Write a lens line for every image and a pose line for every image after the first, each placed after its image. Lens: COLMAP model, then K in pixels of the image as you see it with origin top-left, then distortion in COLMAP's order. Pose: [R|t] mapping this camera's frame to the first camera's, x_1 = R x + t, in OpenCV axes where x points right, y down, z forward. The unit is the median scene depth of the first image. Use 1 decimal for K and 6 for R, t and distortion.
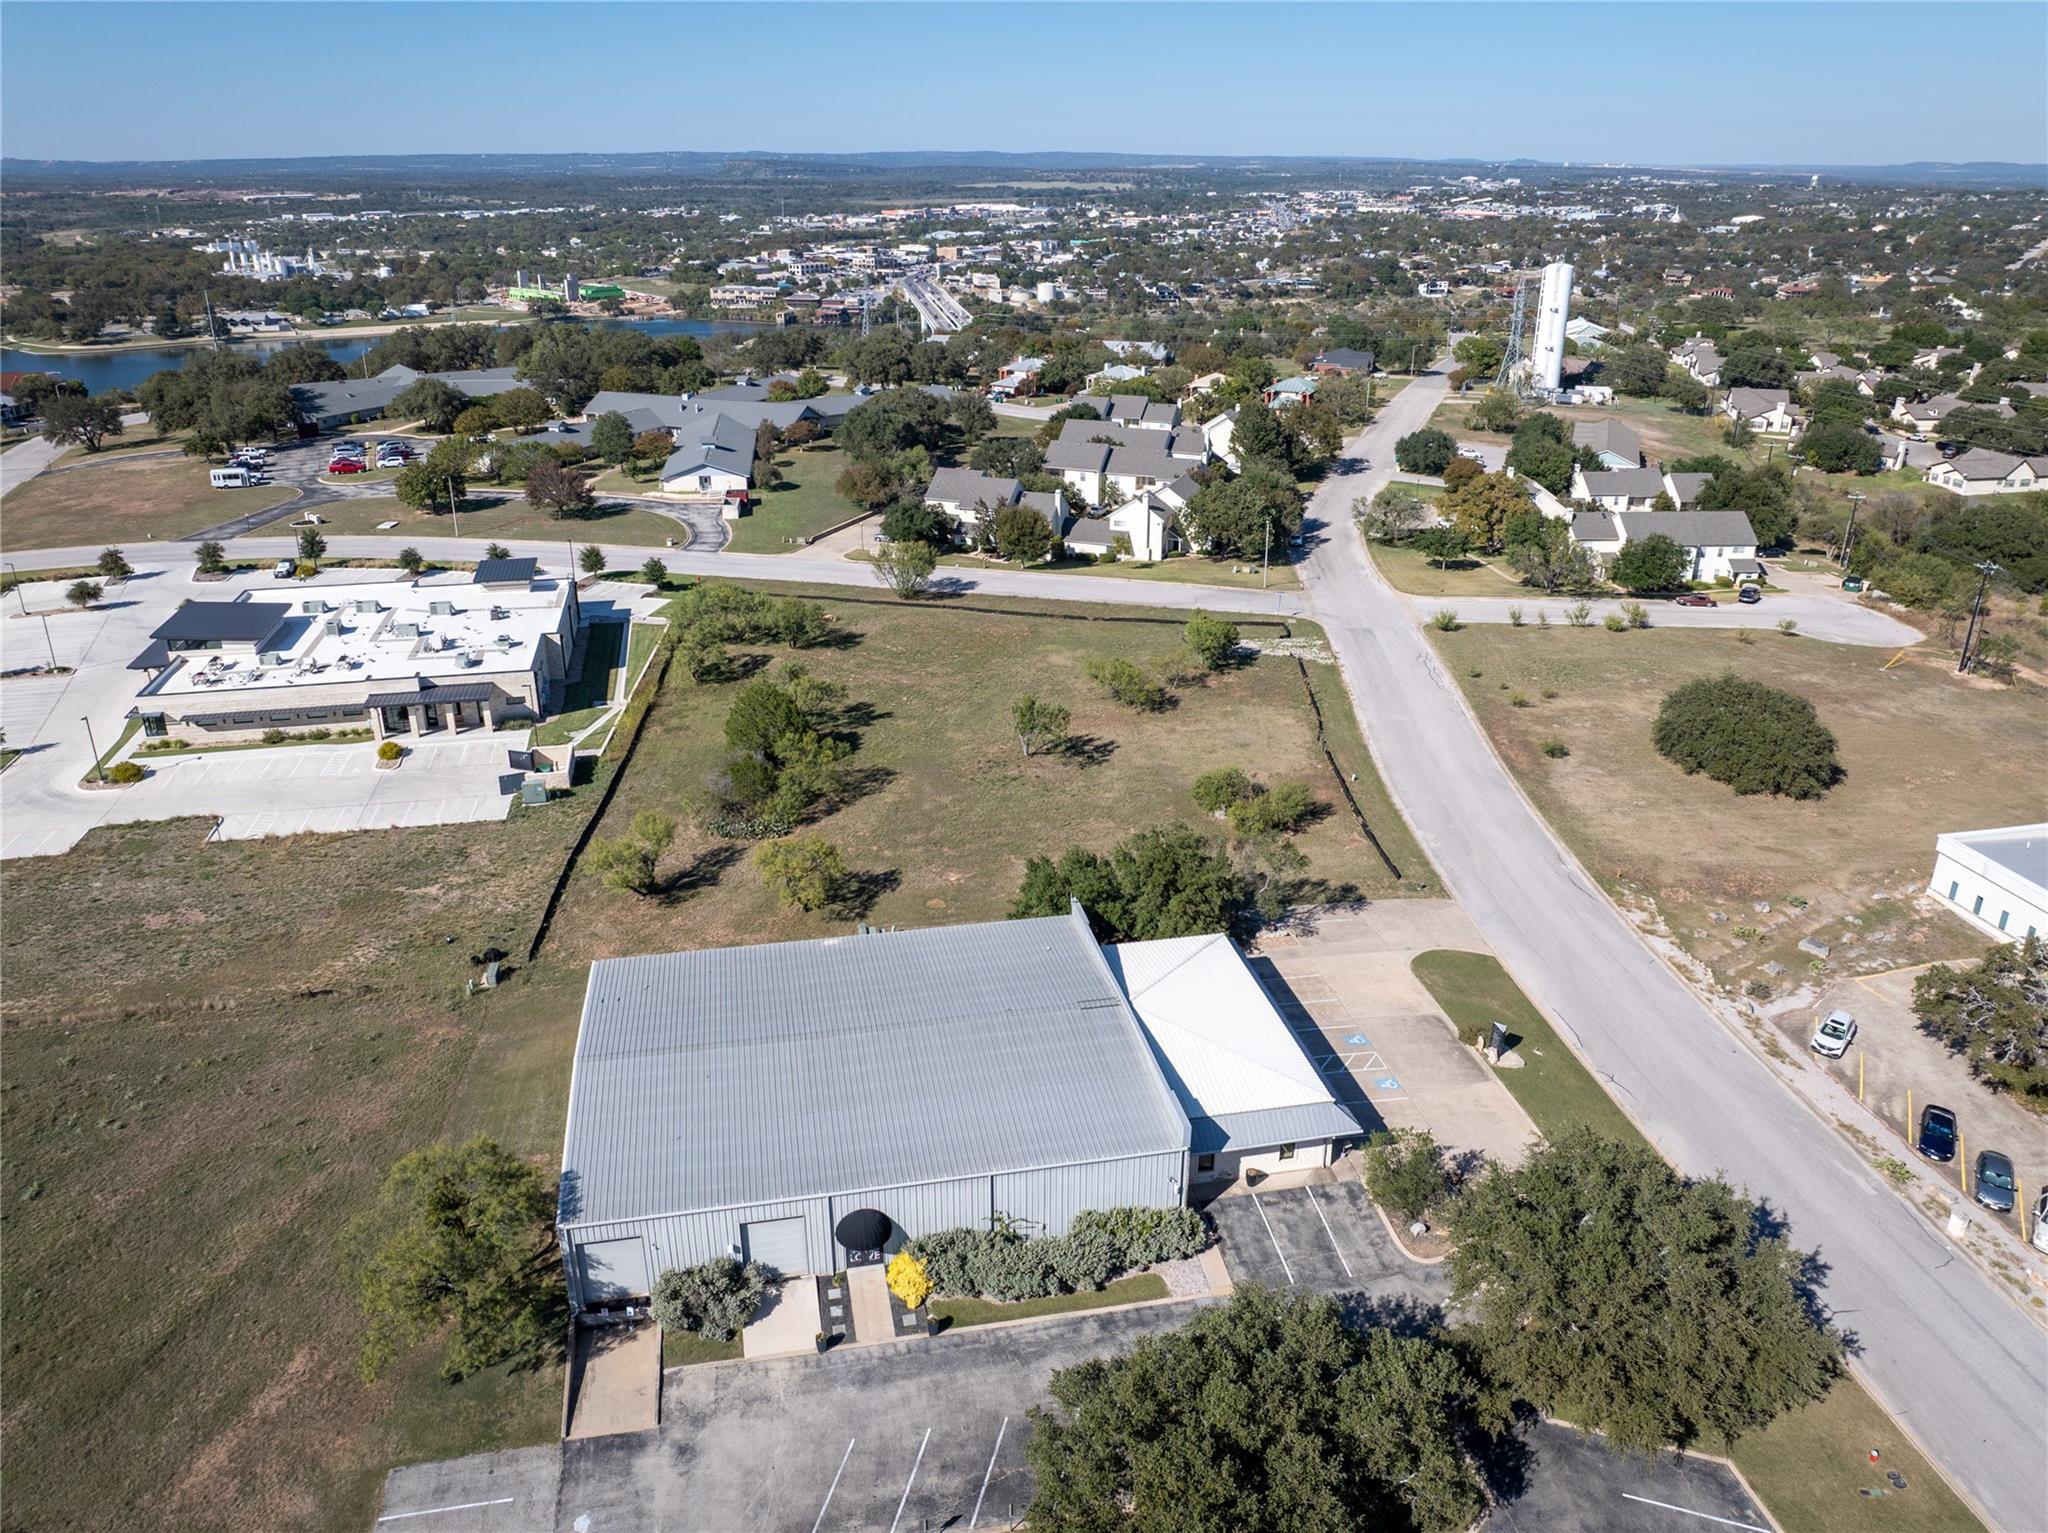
lens RADIAL K [[1468.4, 0, 1025.3], [0, 1468.4, 696.8], [0, 0, 1]] dist [-0.038408, -0.000427]
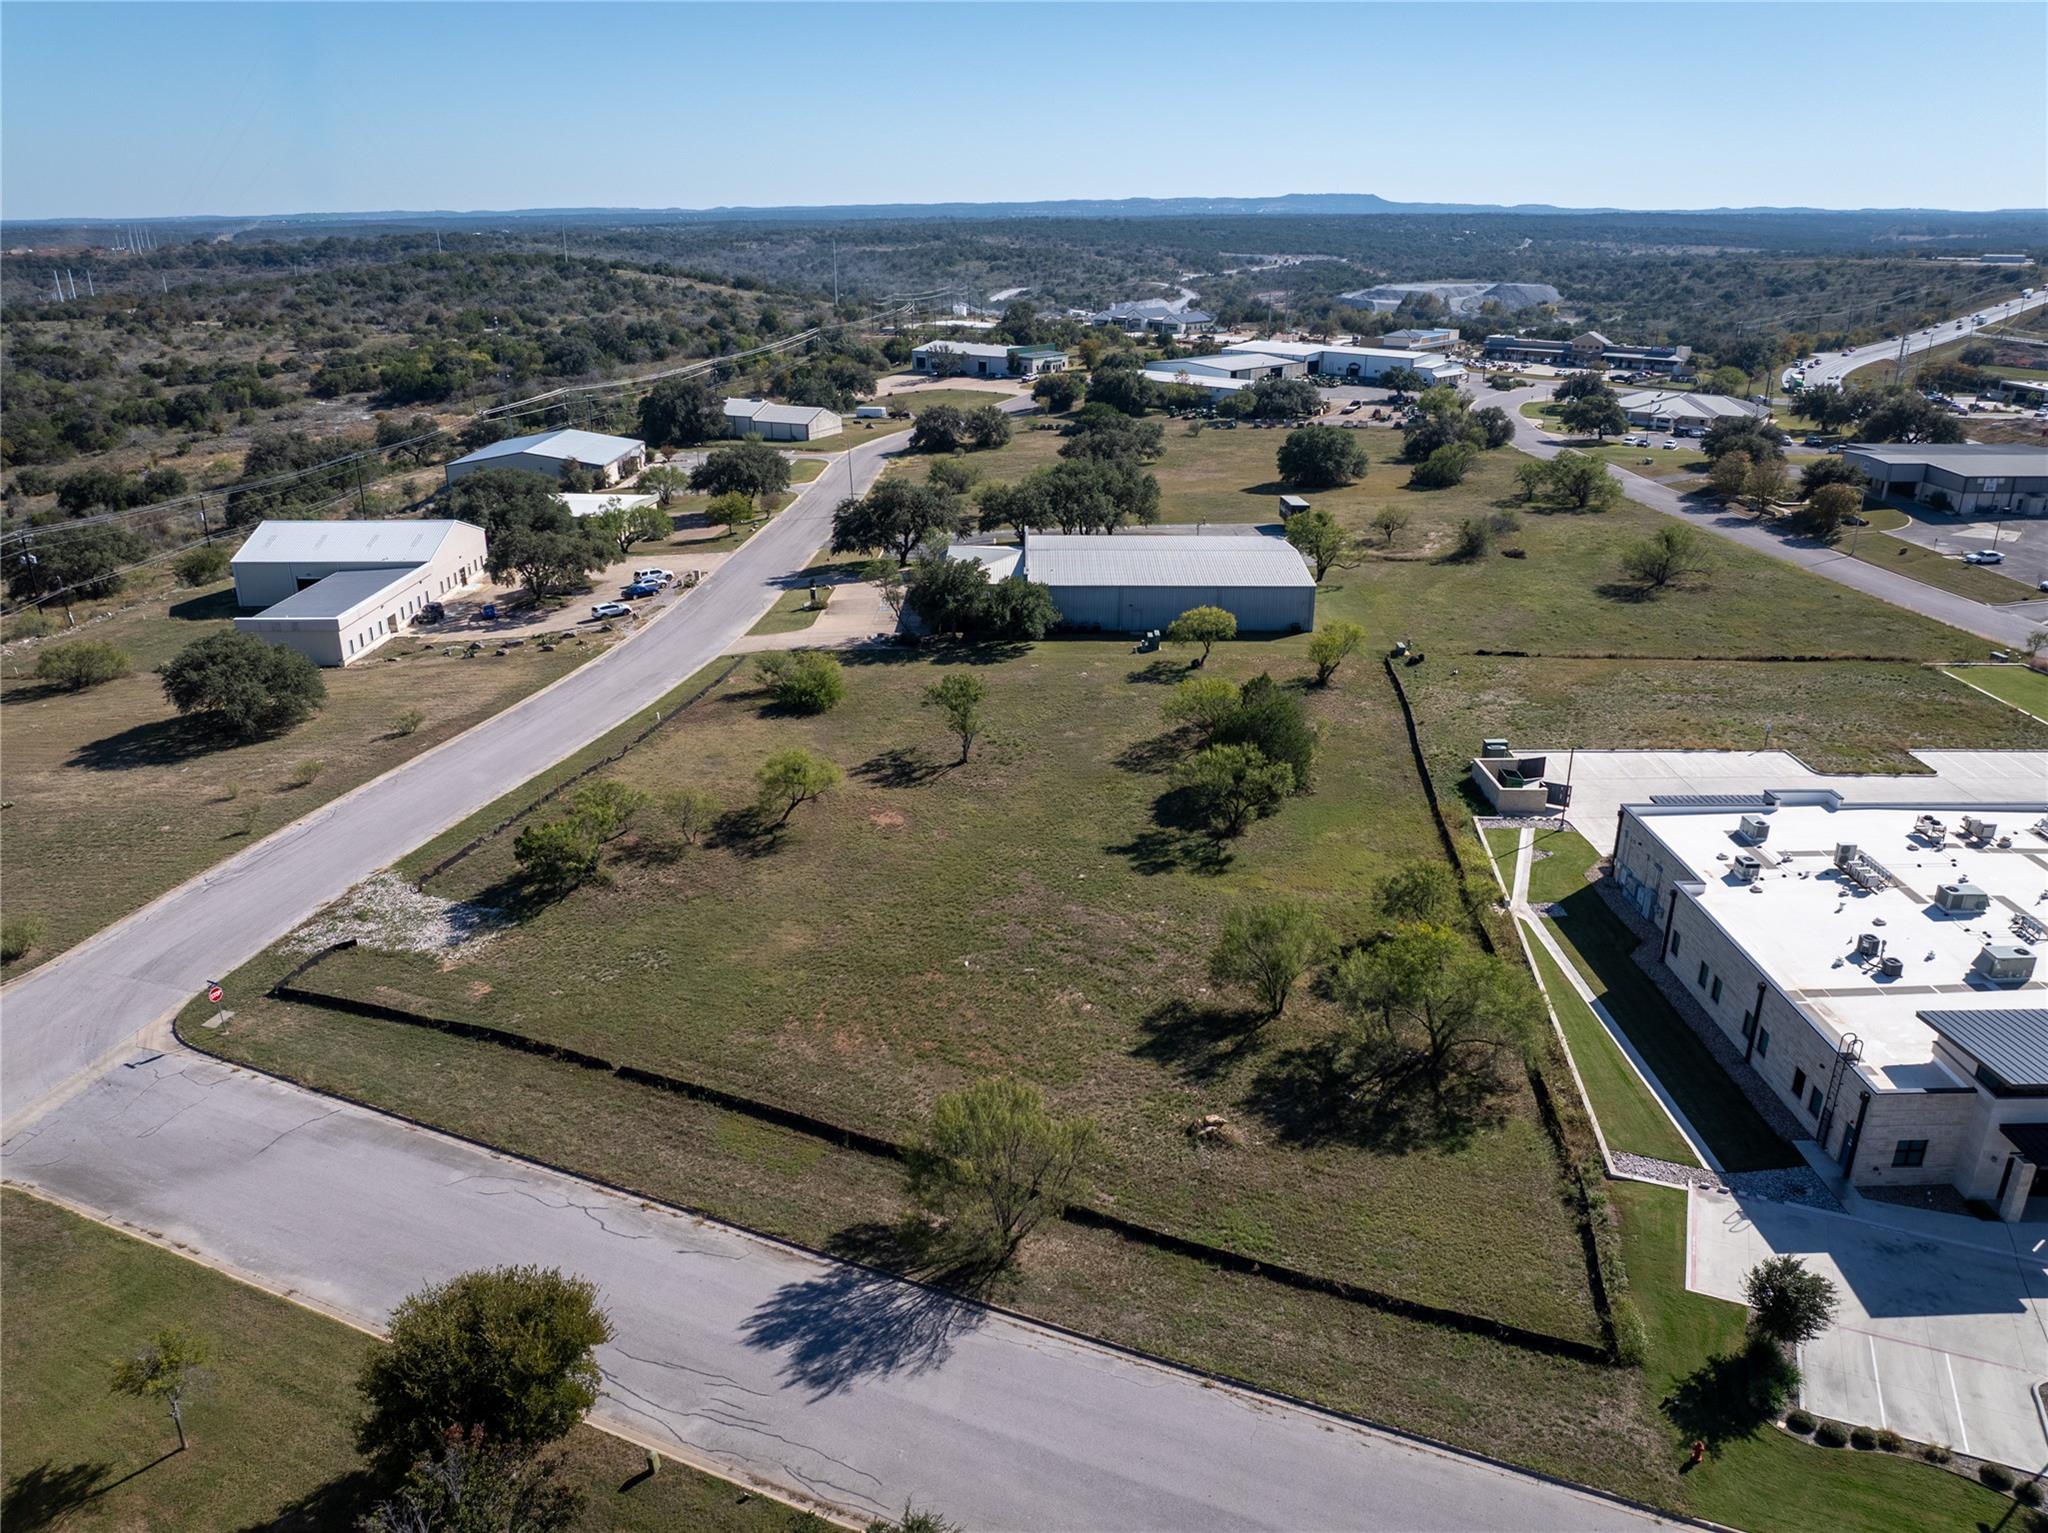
lens RADIAL K [[1477.8, 0, 1030.7], [0, 1477.8, 697.8], [0, 0, 1]] dist [-0.050978, 0.027386]
pose [[-0.979767, -0.069728, 0.187602, -0.142880], [0.062134, 0.785062, 0.616293, -0.378949], [-0.190252, 0.615480, -0.764845, 1.172231]]
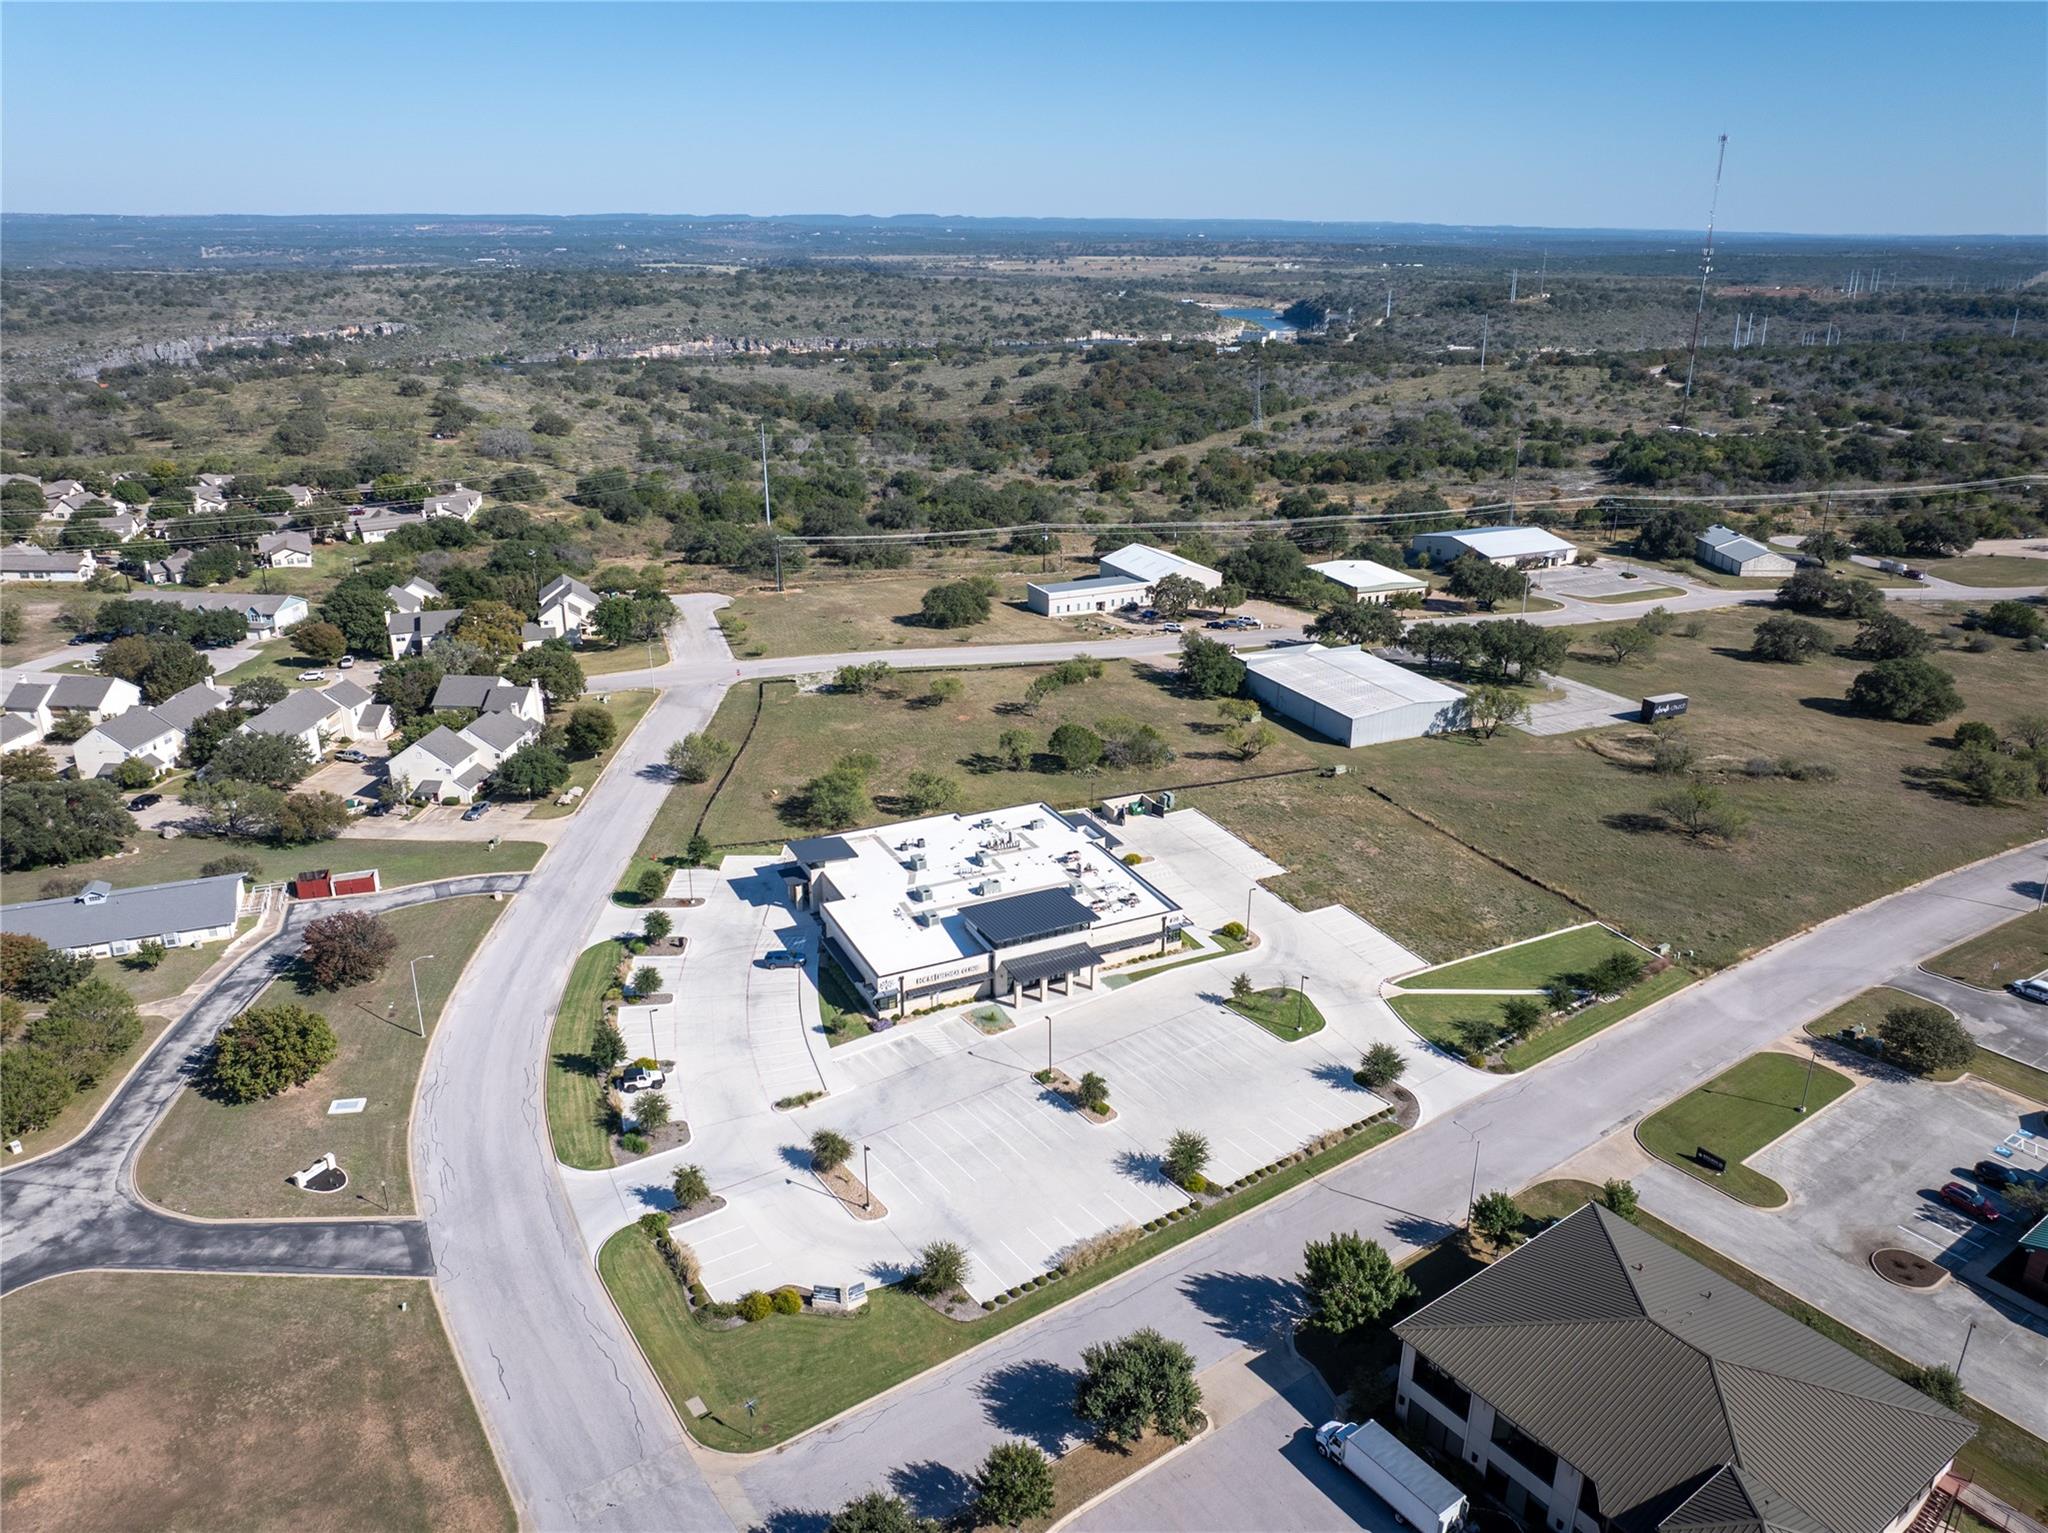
lens RADIAL K [[1468.4, 0, 1025.3], [0, 1468.4, 696.8], [0, 0, 1]] dist [-0.038408, -0.000427]
pose [[-0.230412, -0.308111, 0.923026, -1.203606], [0.331546, 0.866937, 0.372151, -0.476154], [-0.914870, 0.391774, -0.097600, 0.839897]]
